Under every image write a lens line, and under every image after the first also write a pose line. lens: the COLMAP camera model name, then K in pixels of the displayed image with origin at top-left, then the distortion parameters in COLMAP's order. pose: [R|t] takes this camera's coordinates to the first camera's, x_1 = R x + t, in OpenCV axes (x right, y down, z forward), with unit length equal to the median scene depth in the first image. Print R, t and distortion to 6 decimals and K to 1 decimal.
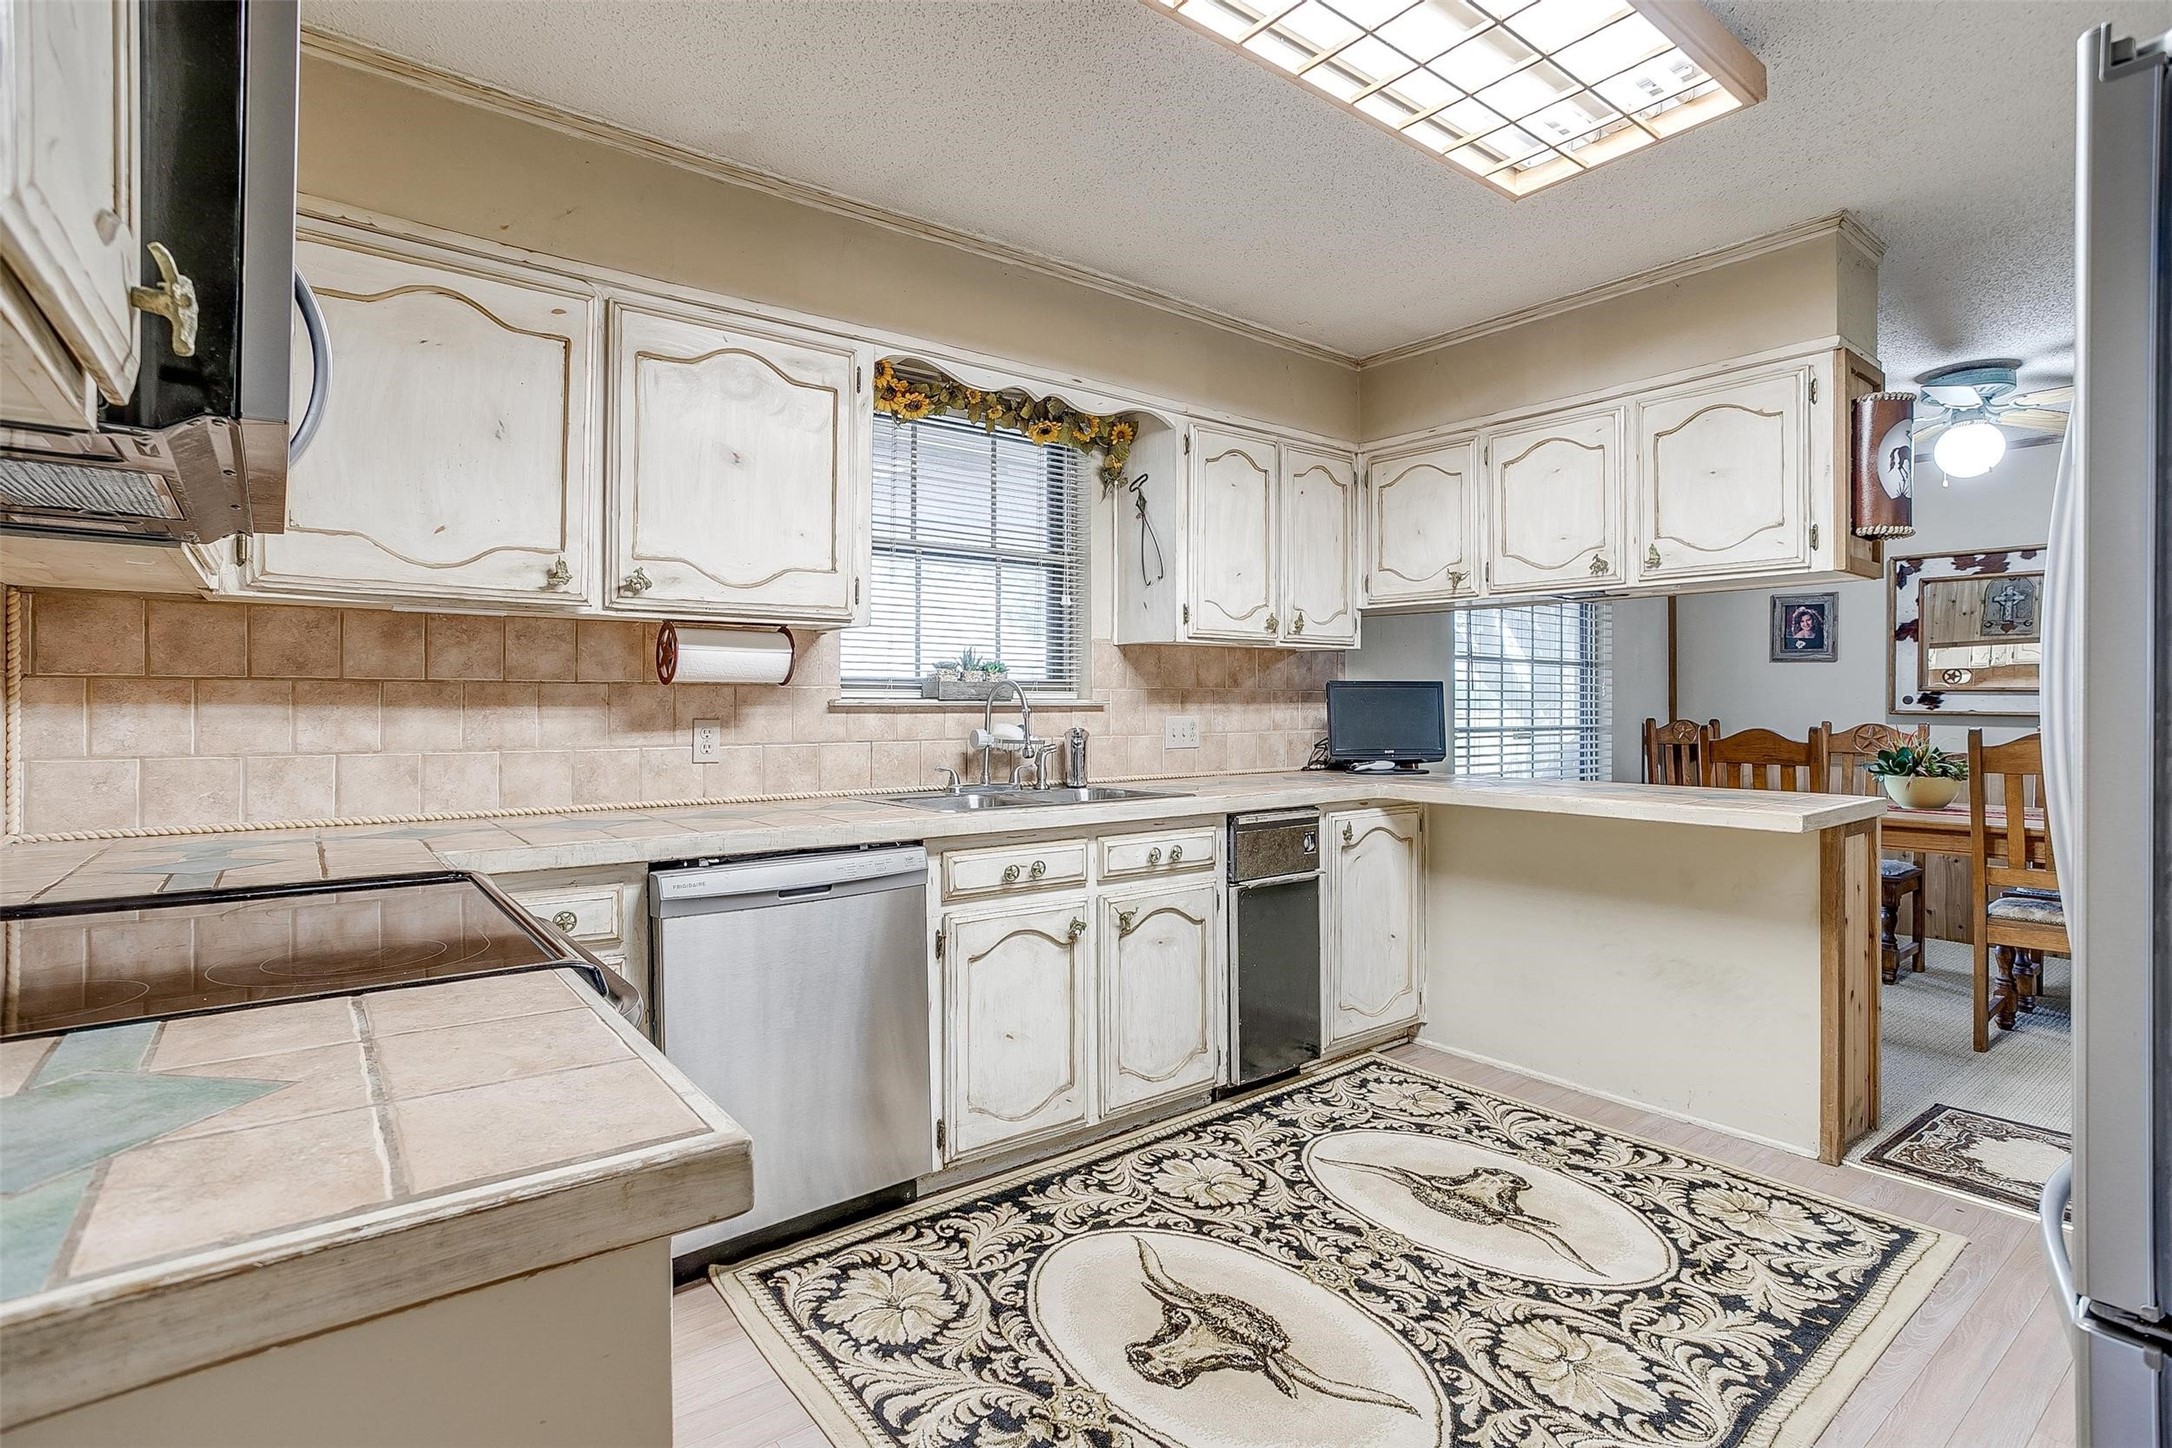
lens RADIAL K [[1061.5, 0, 1086.0], [0, 1061.5, 724.0], [0, 0, 1]] dist [-0.053185, 0.029198]
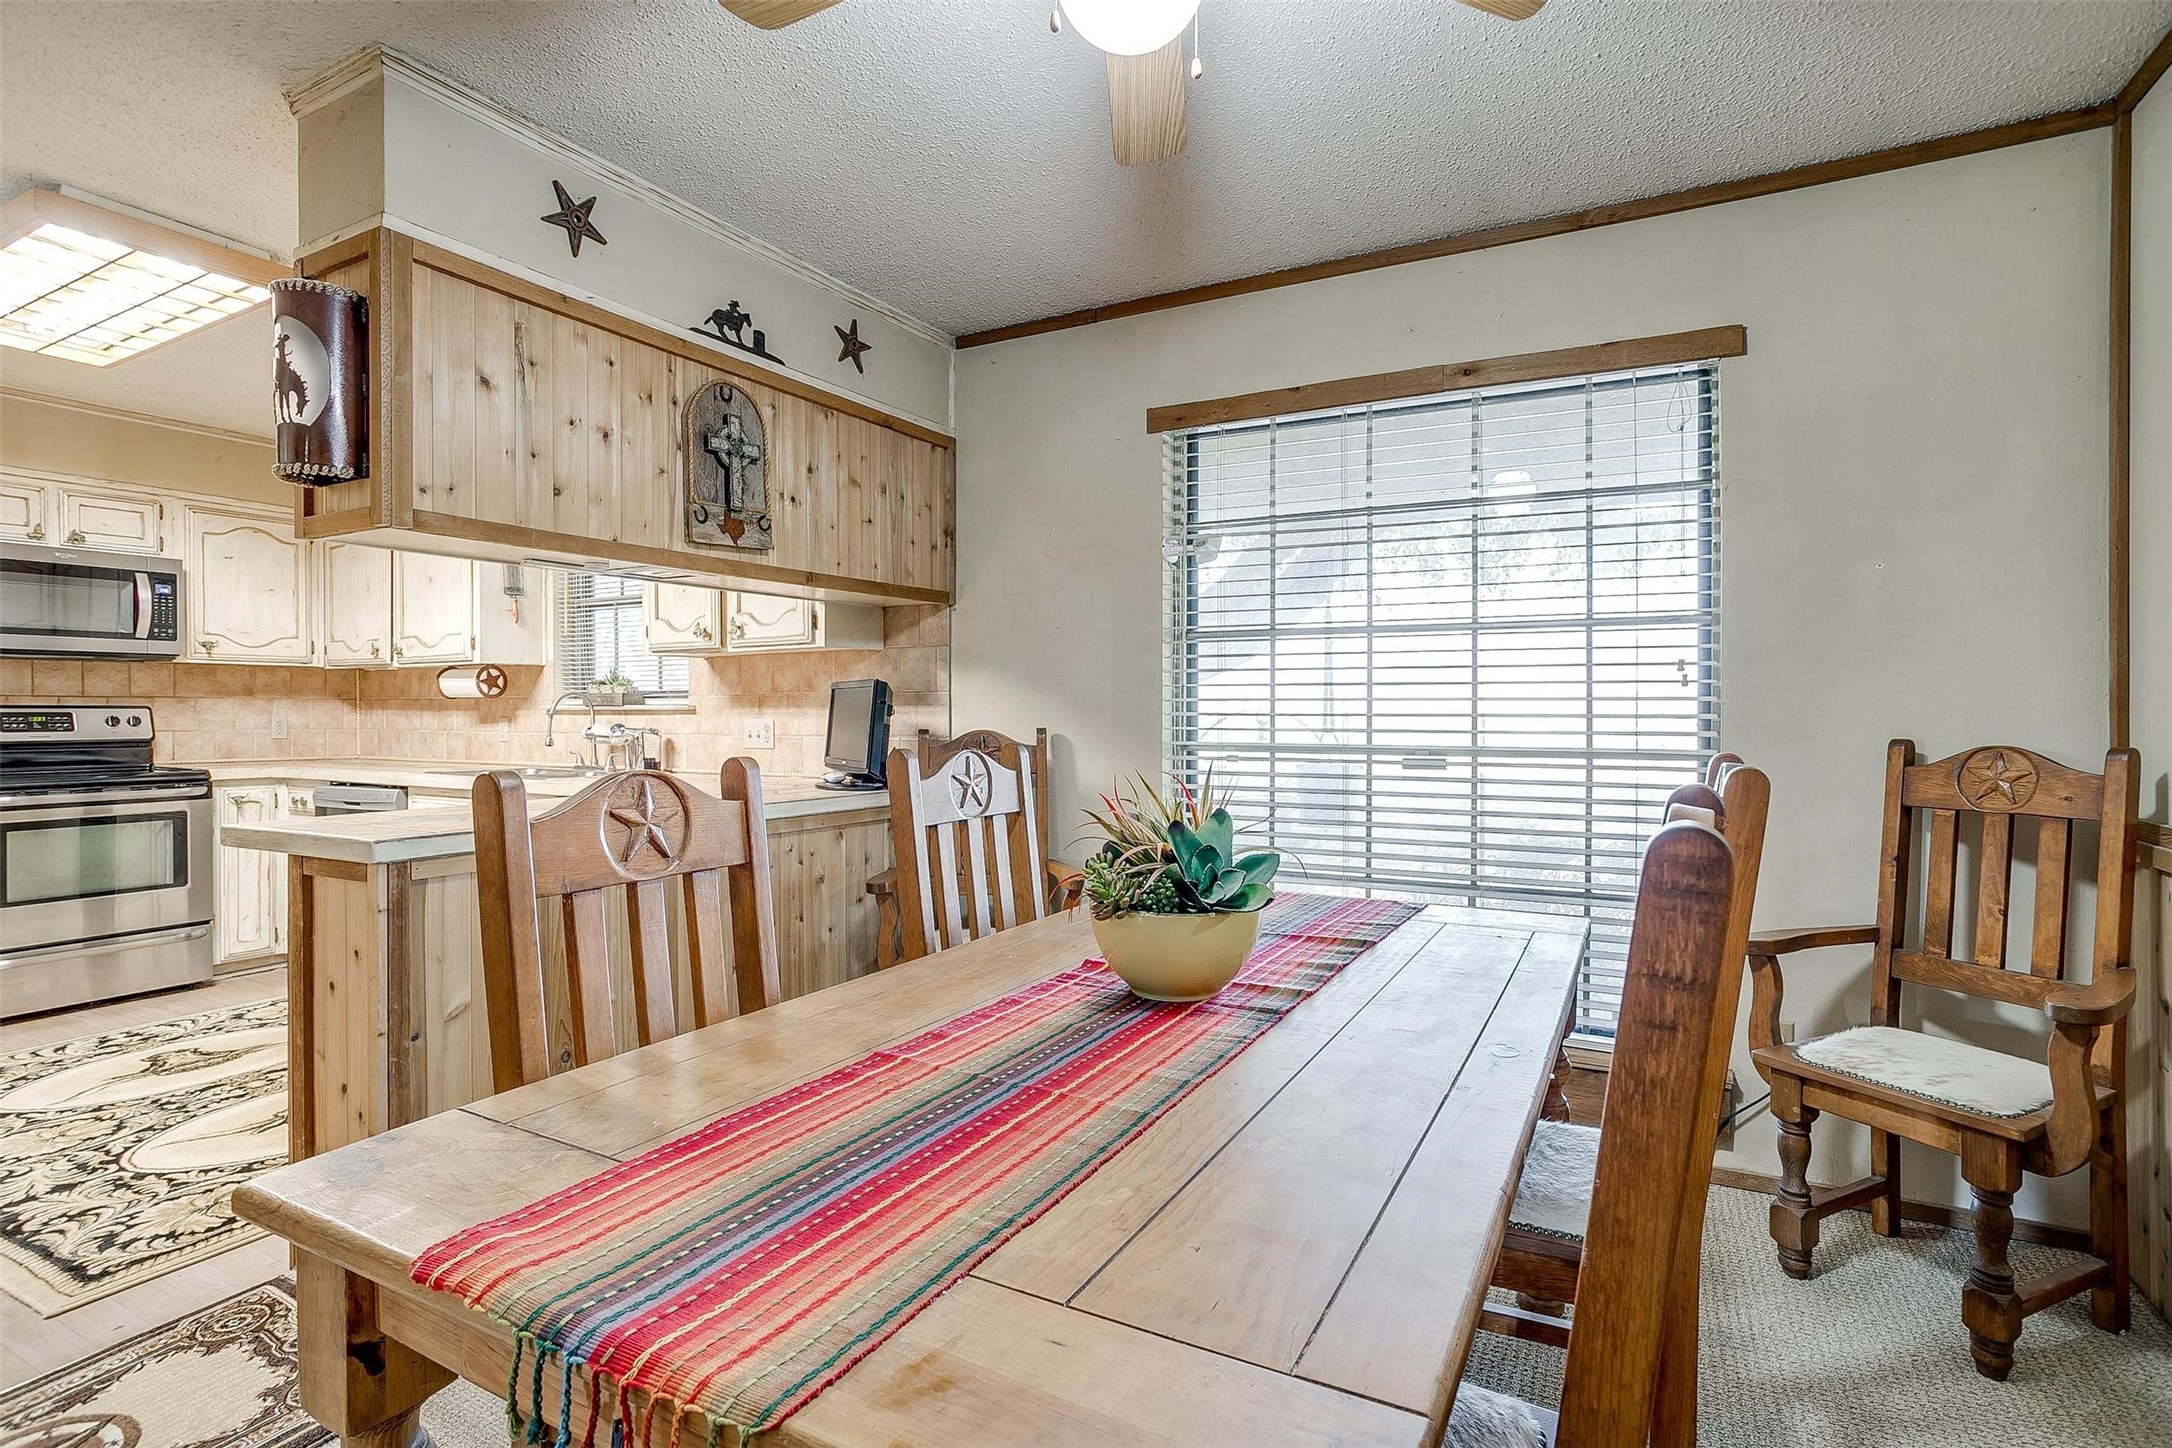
lens RADIAL K [[1061.5, 0, 1086.0], [0, 1061.5, 724.0], [0, 0, 1]] dist [-0.053185, 0.029198]
pose [[0.390134, 0.011702, -0.920684, 1.951577], [-0.014265, 0.999876, 0.006664, -0.023619], [0.920648, 0.010534, 0.390253, 1.423048]]
